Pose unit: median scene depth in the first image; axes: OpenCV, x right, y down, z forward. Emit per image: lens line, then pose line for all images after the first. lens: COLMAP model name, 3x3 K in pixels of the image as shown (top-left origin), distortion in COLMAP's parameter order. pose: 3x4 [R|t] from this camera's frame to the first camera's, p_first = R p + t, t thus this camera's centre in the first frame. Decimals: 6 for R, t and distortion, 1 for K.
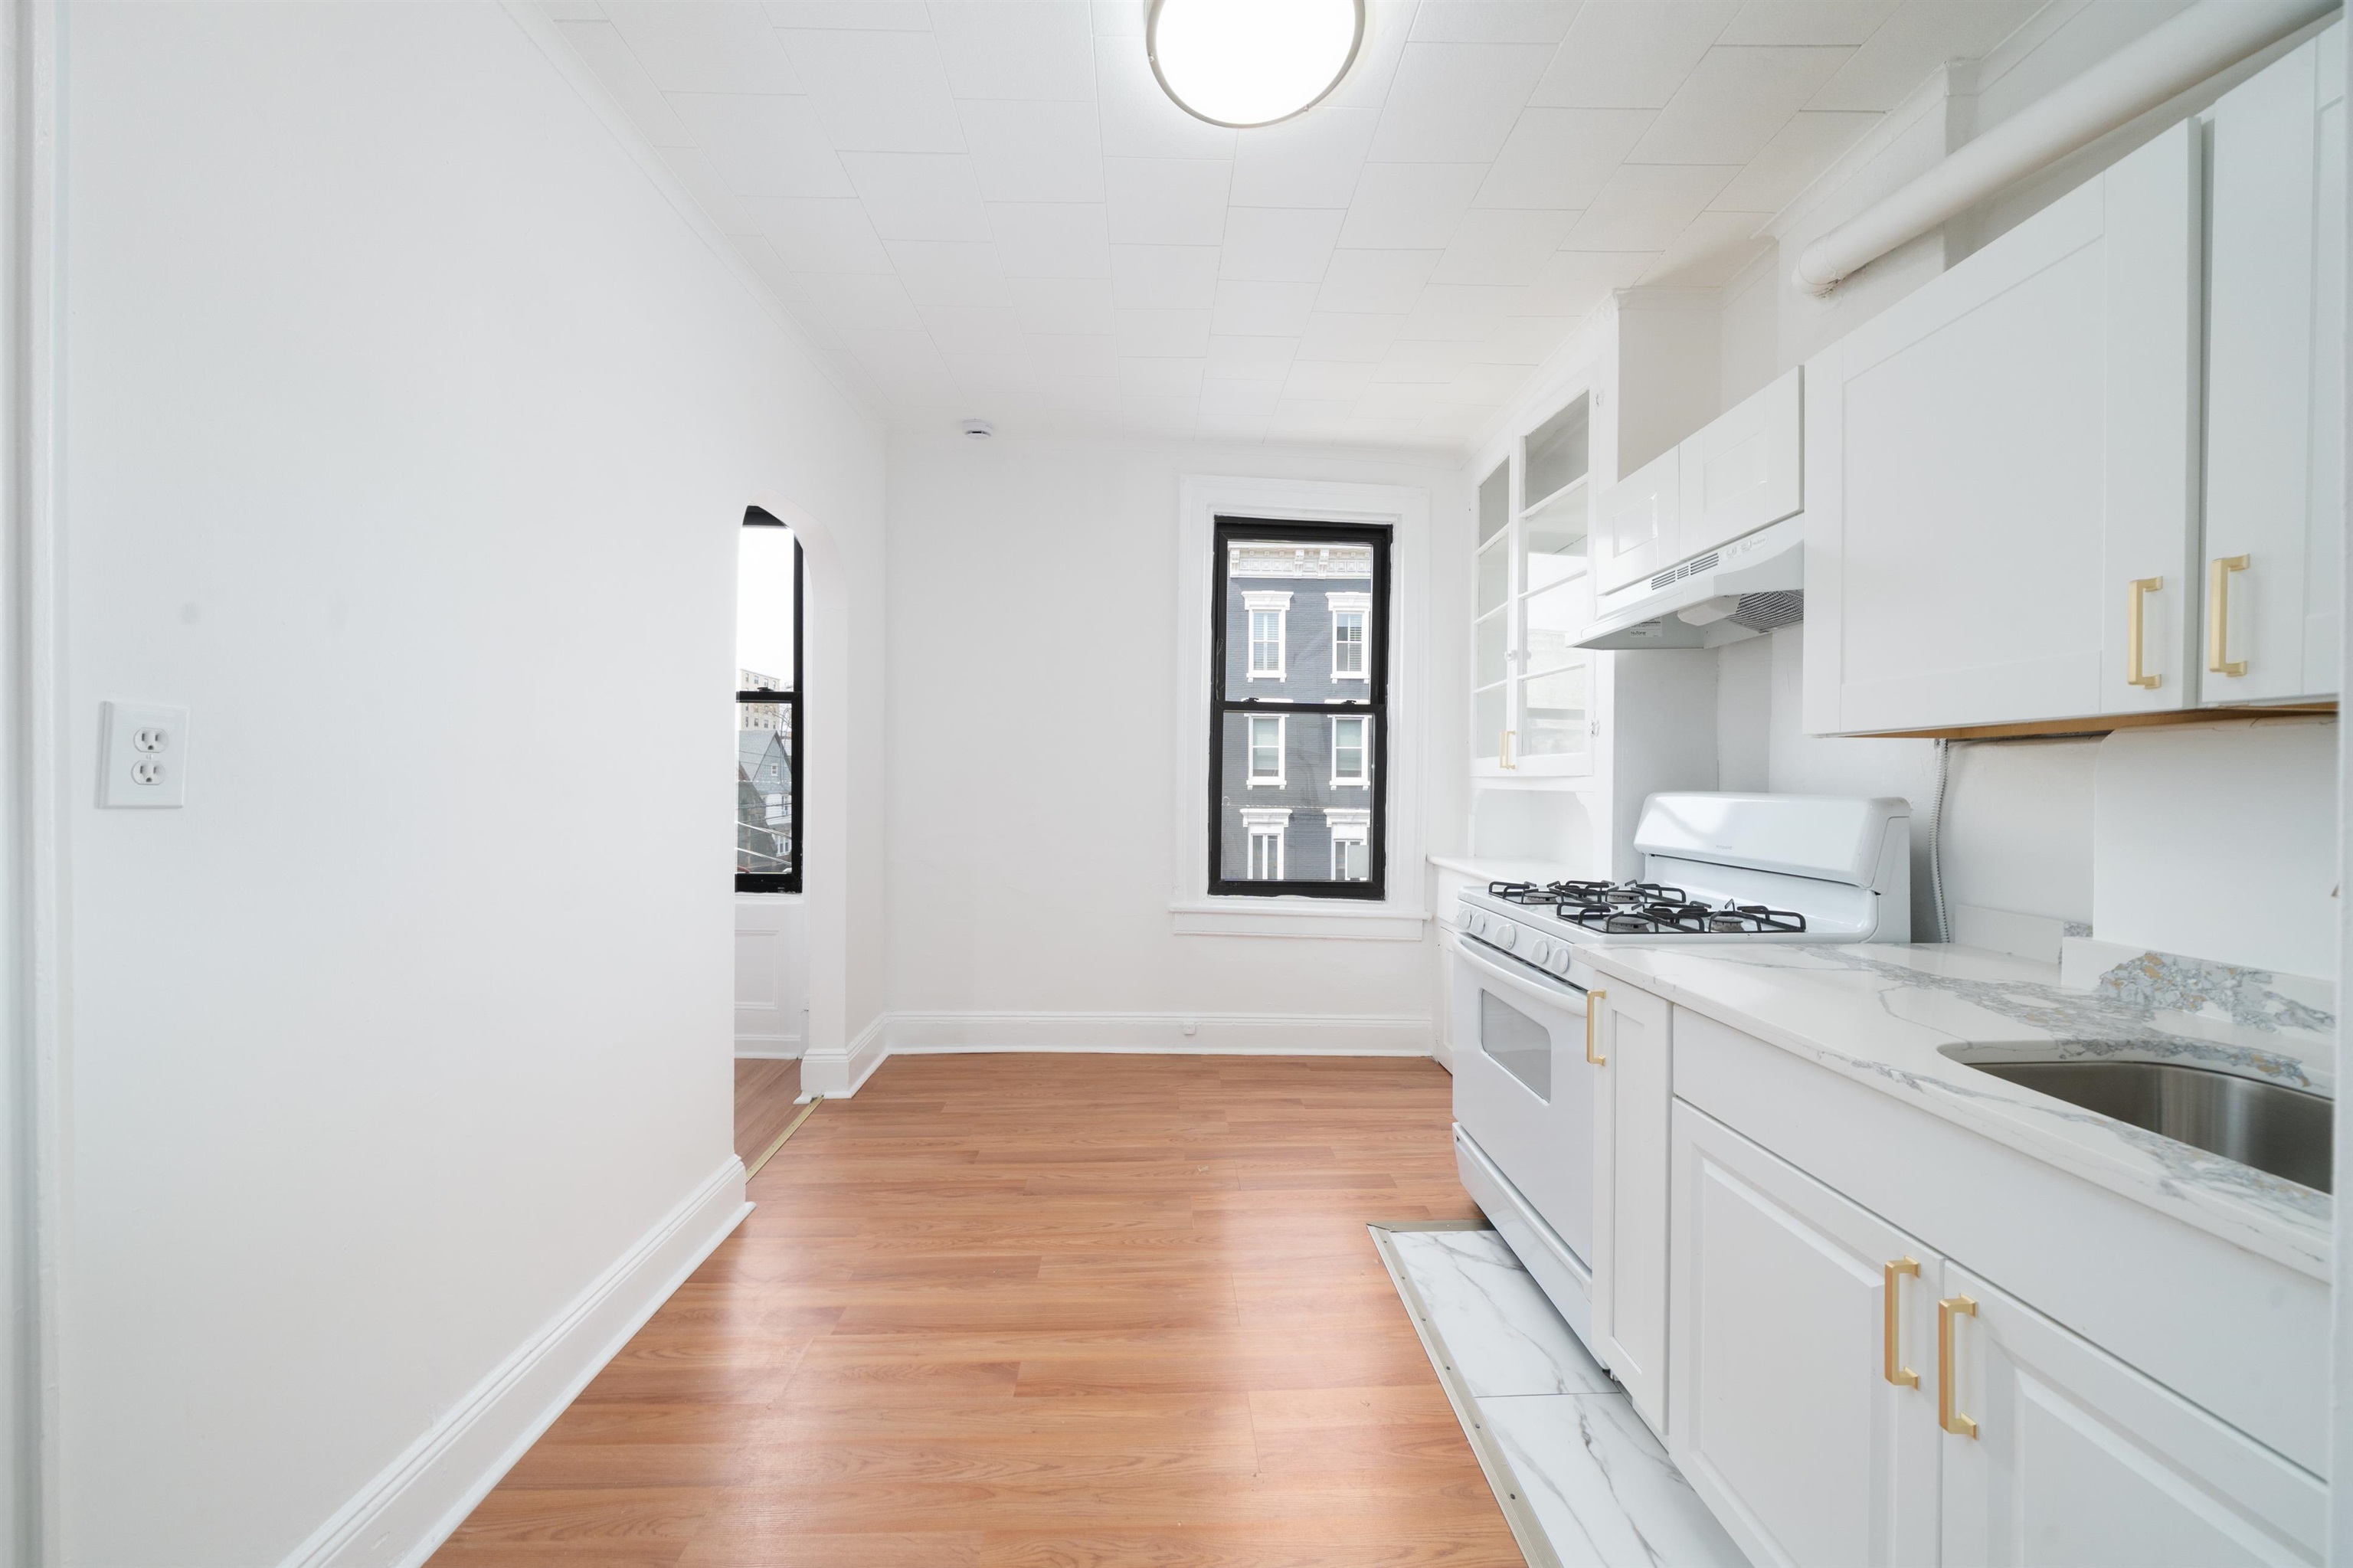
lens RADIAL K [[817.8, 0, 1192.6], [0, 817.8, 783.8], [0, 0, 1]] dist [-0.003274, -0.000300]
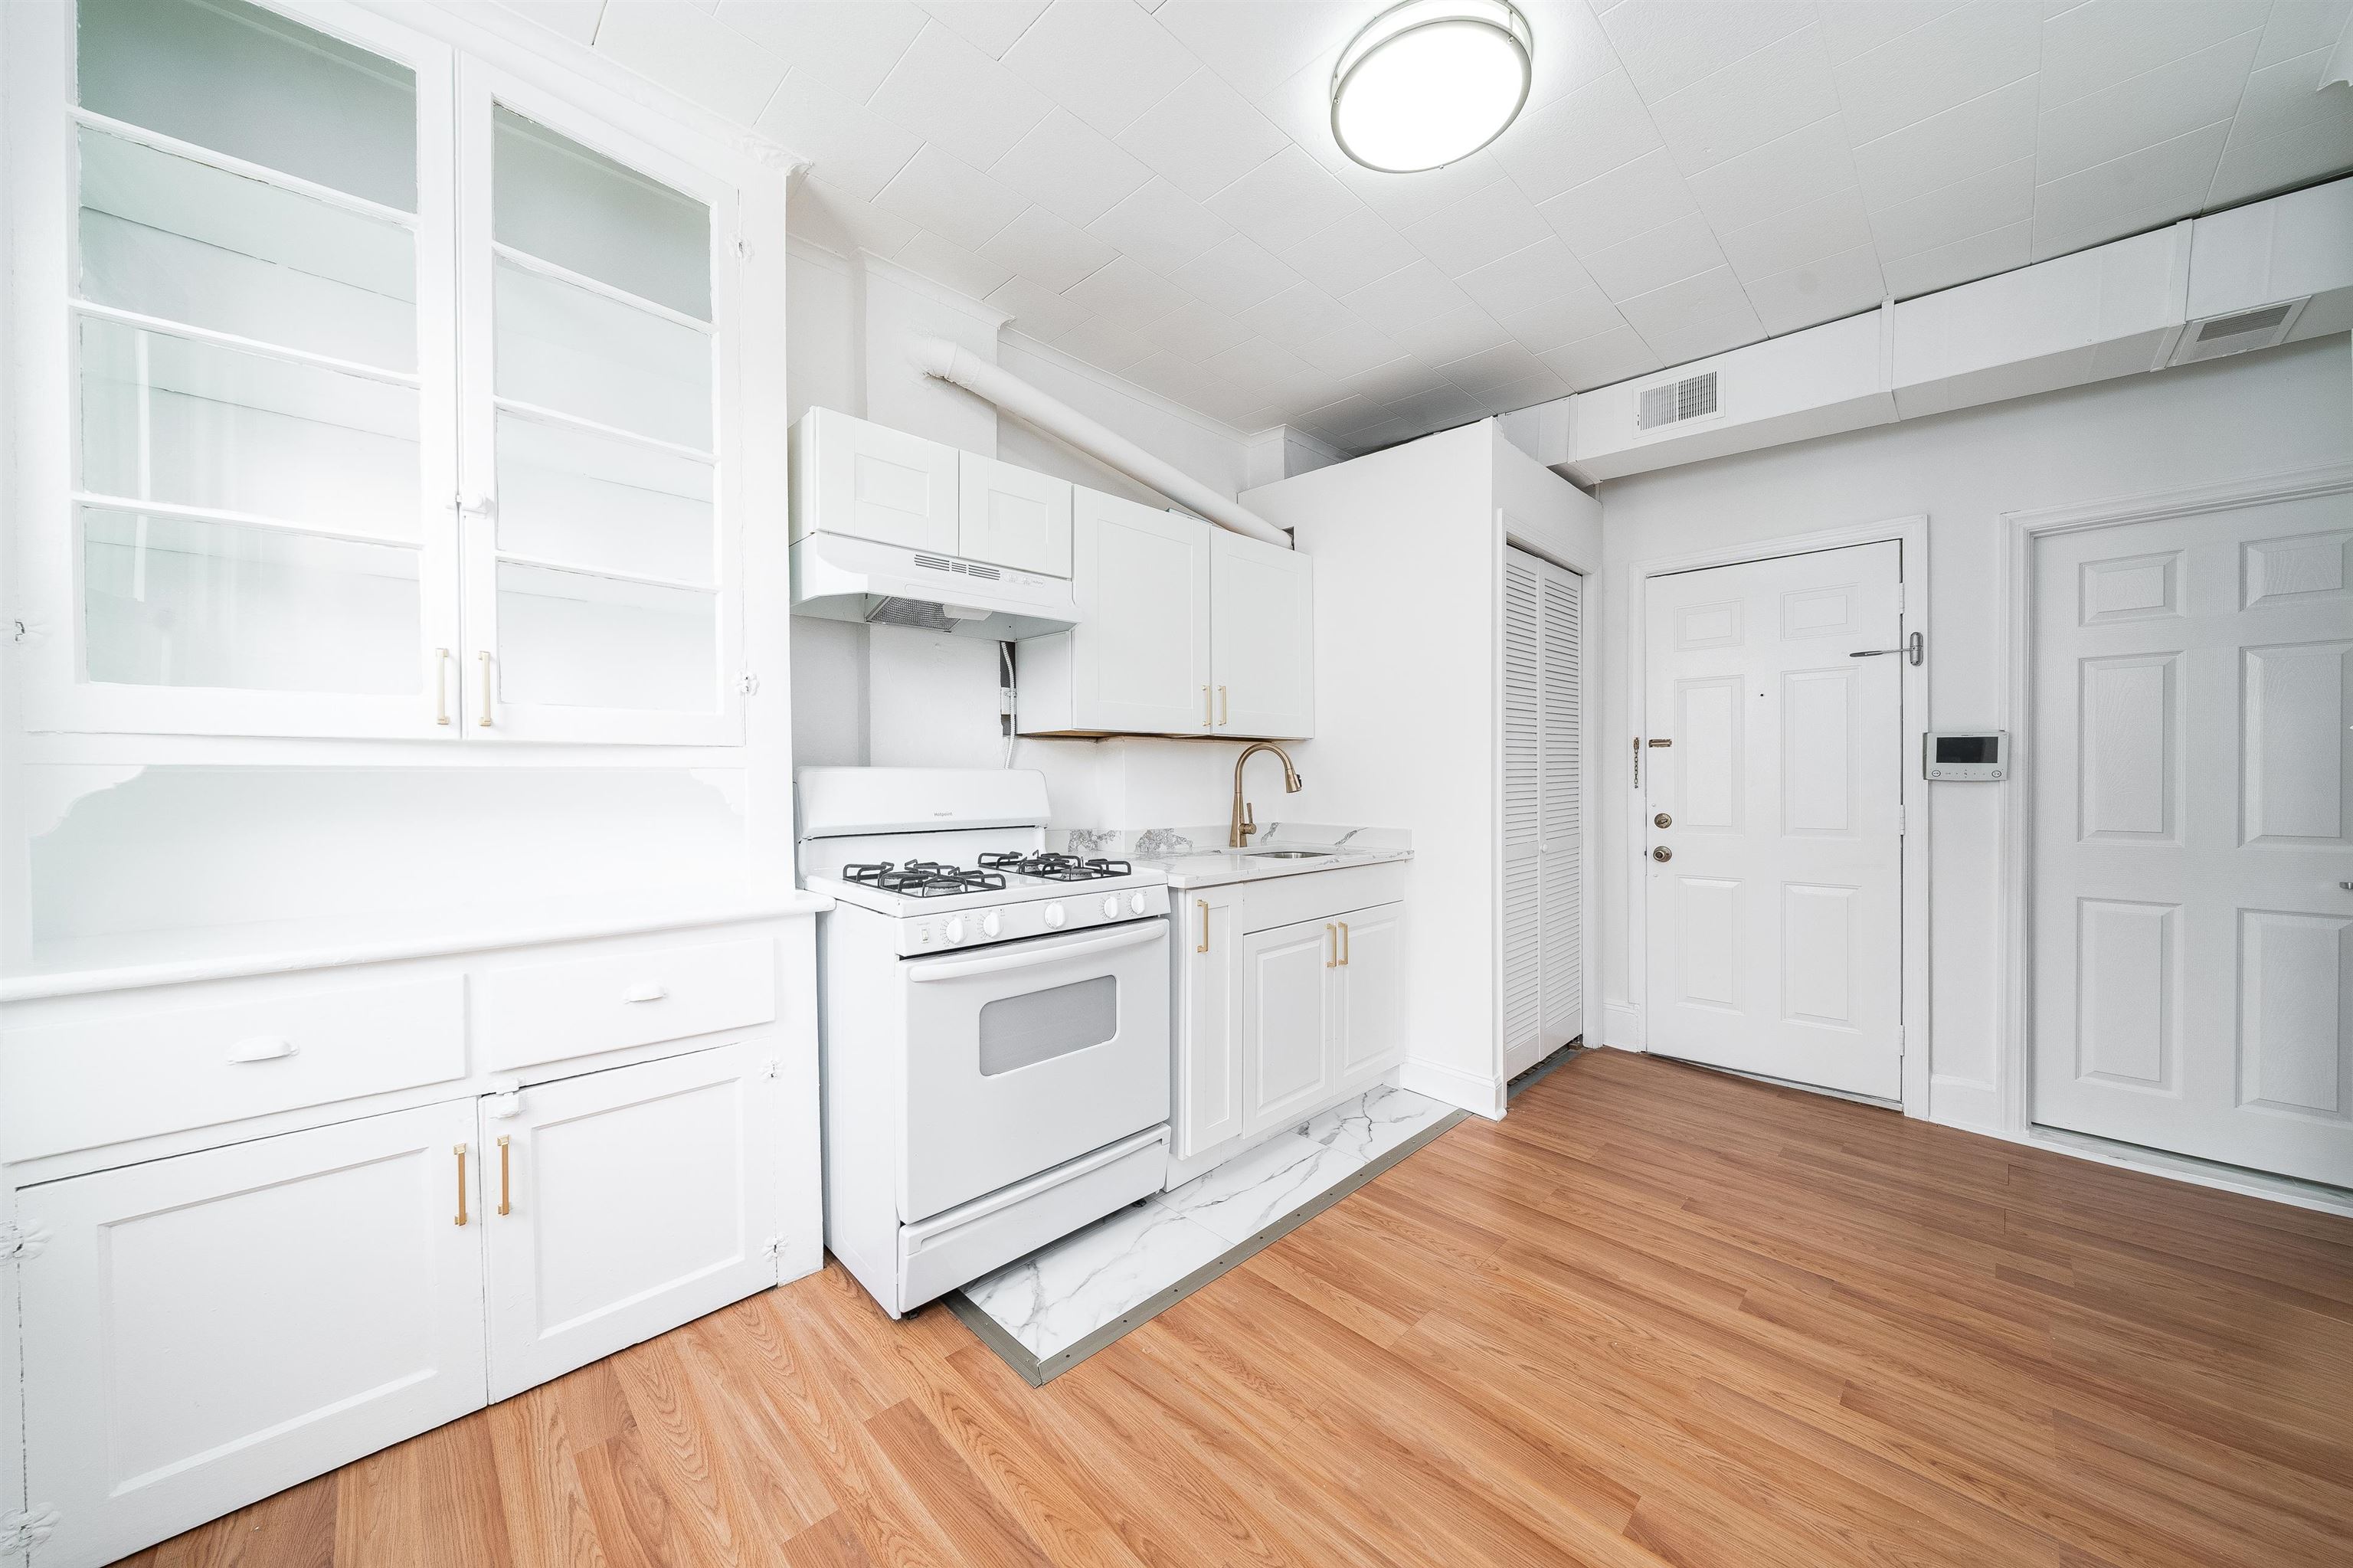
lens RADIAL K [[805.9, 0, 1158.0], [0, 805.9, 785.7], [0, 0, 1]] dist [-0.000393, -0.000043]
pose [[-0.651514, -0.012928, 0.758526, -0.303465], [0.002133, 0.999820, 0.018873, 0.012020], [-0.758633, 0.013913, -0.651369, 1.126217]]
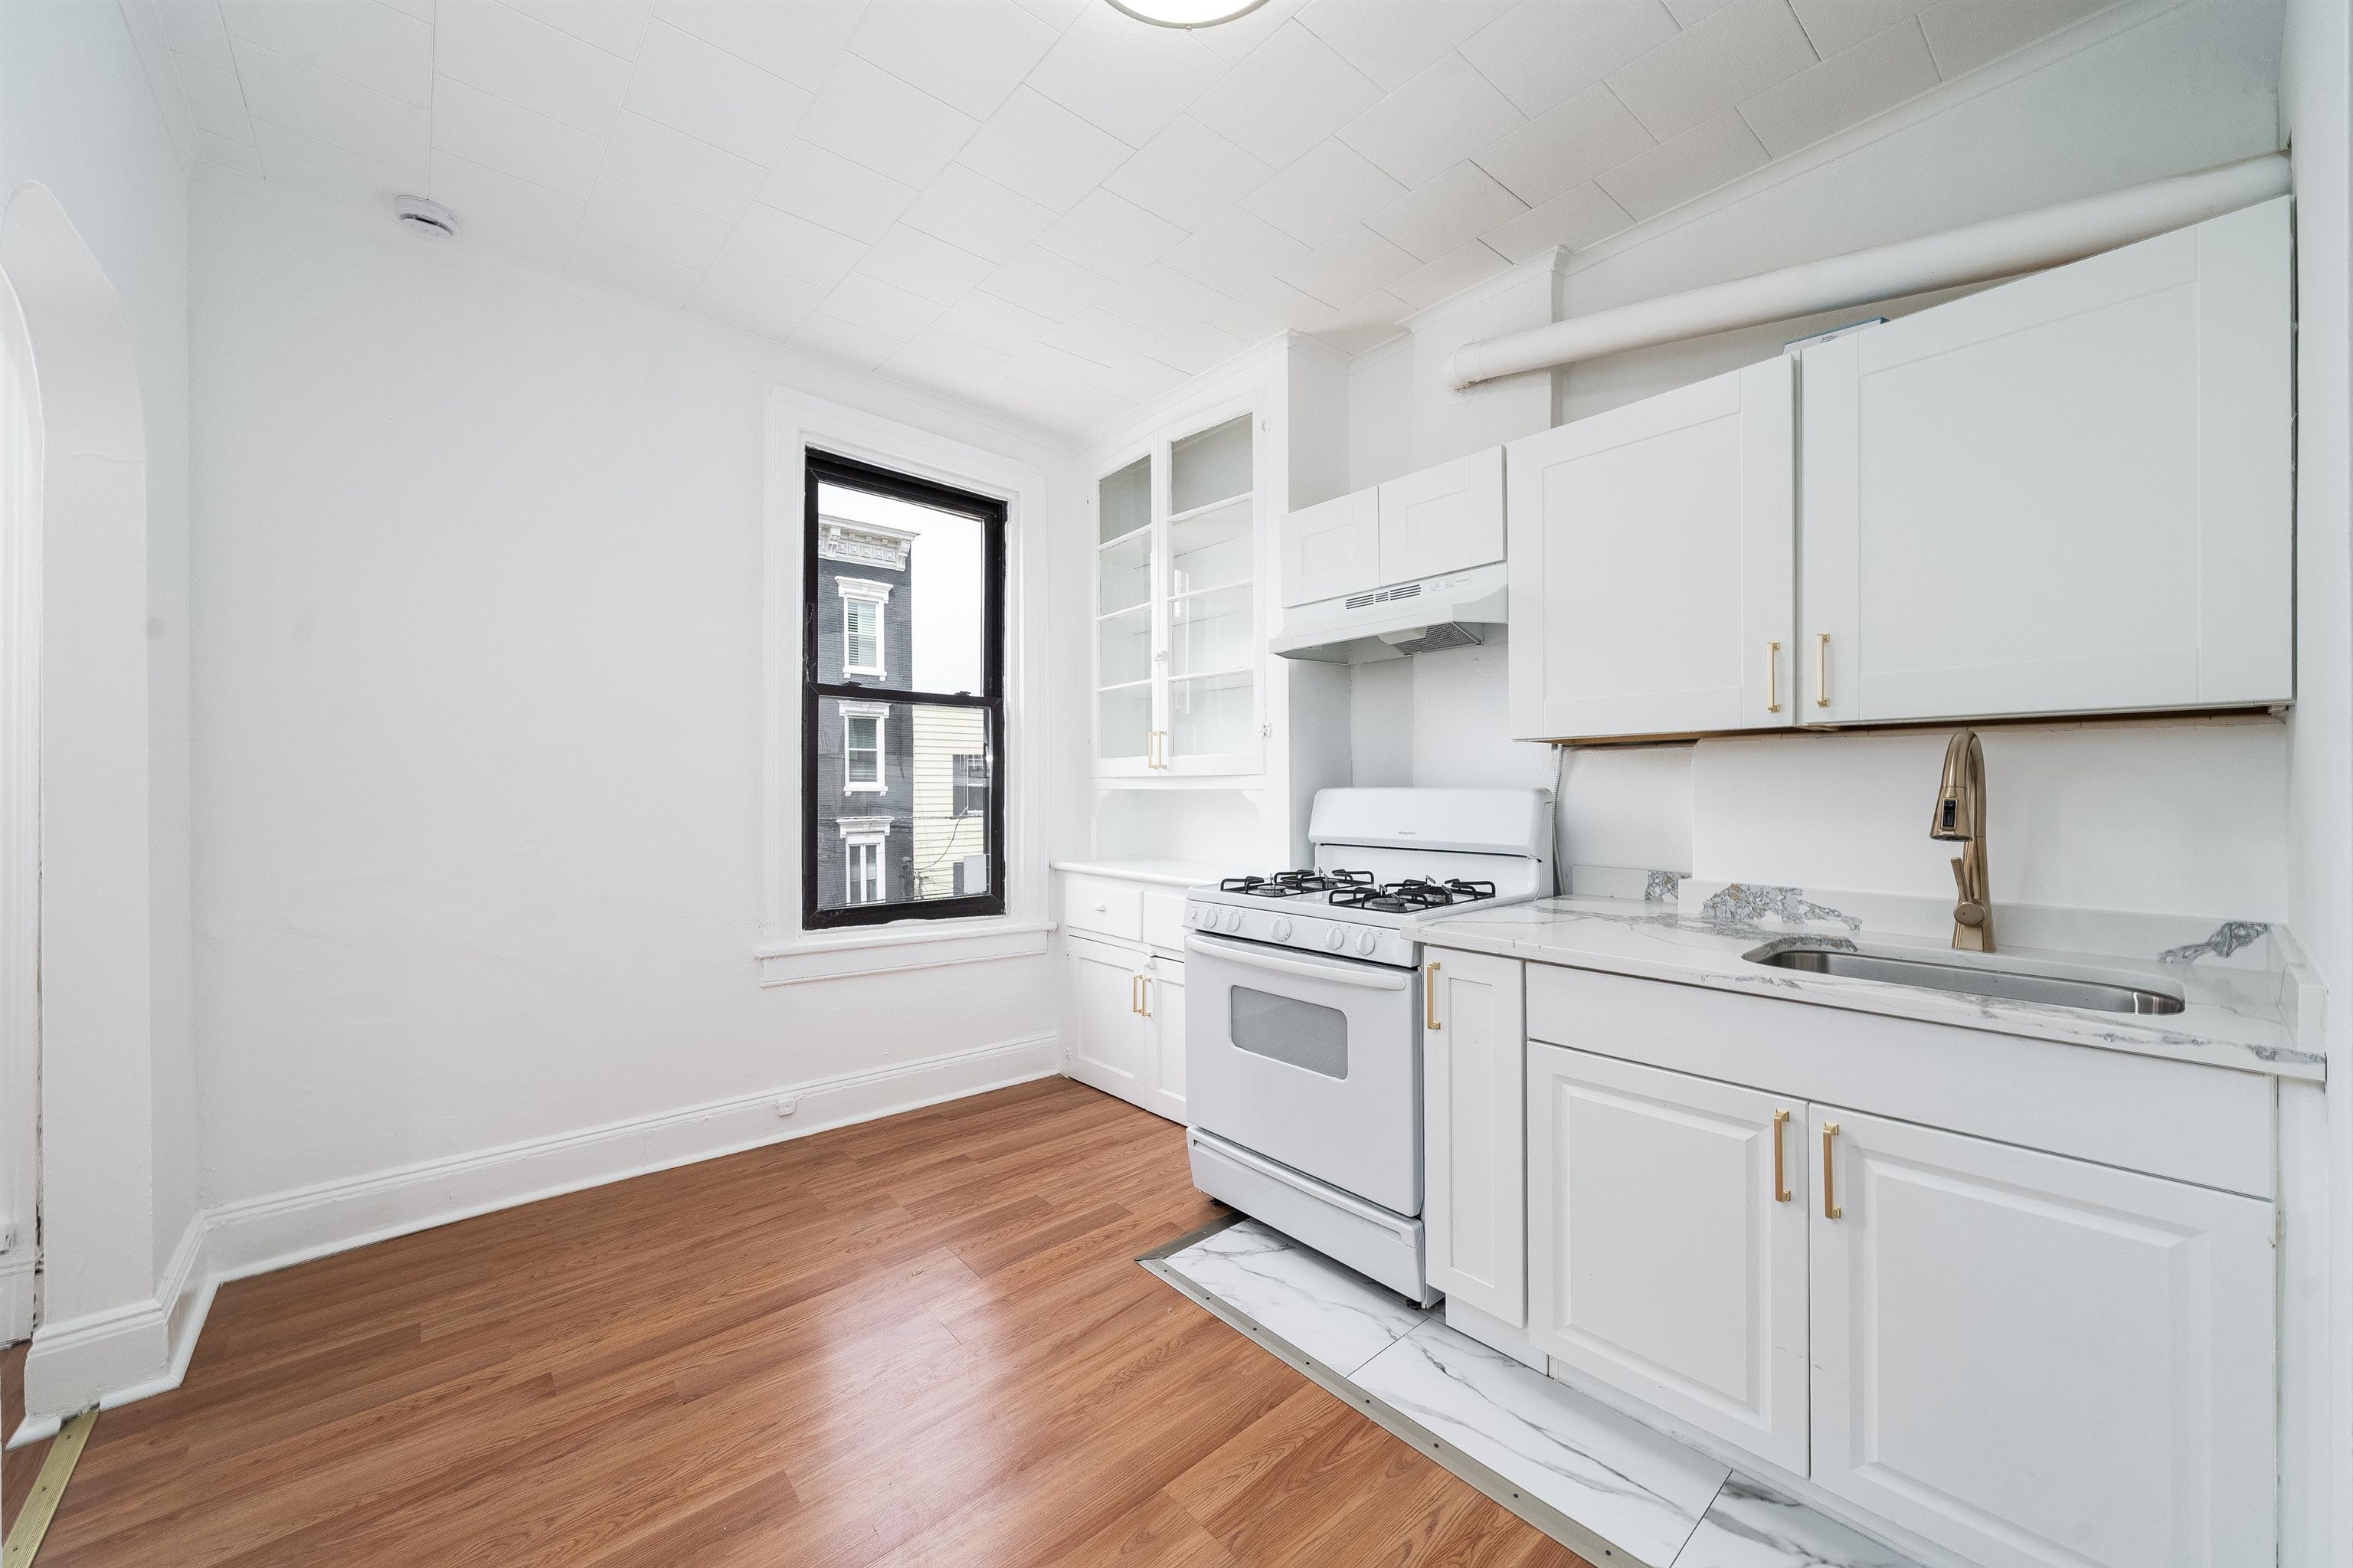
lens RADIAL K [[870.6, 0, 1194.5], [0, 870.6, 787.8], [0, 0, 1]] dist [-0.001526, -0.000306]
pose [[0.774423, -0.012325, 0.632548, -0.289038], [0.013170, 0.999908, 0.003359, 0.002400], [-0.632531, 0.005730, 0.774514, 0.160748]]
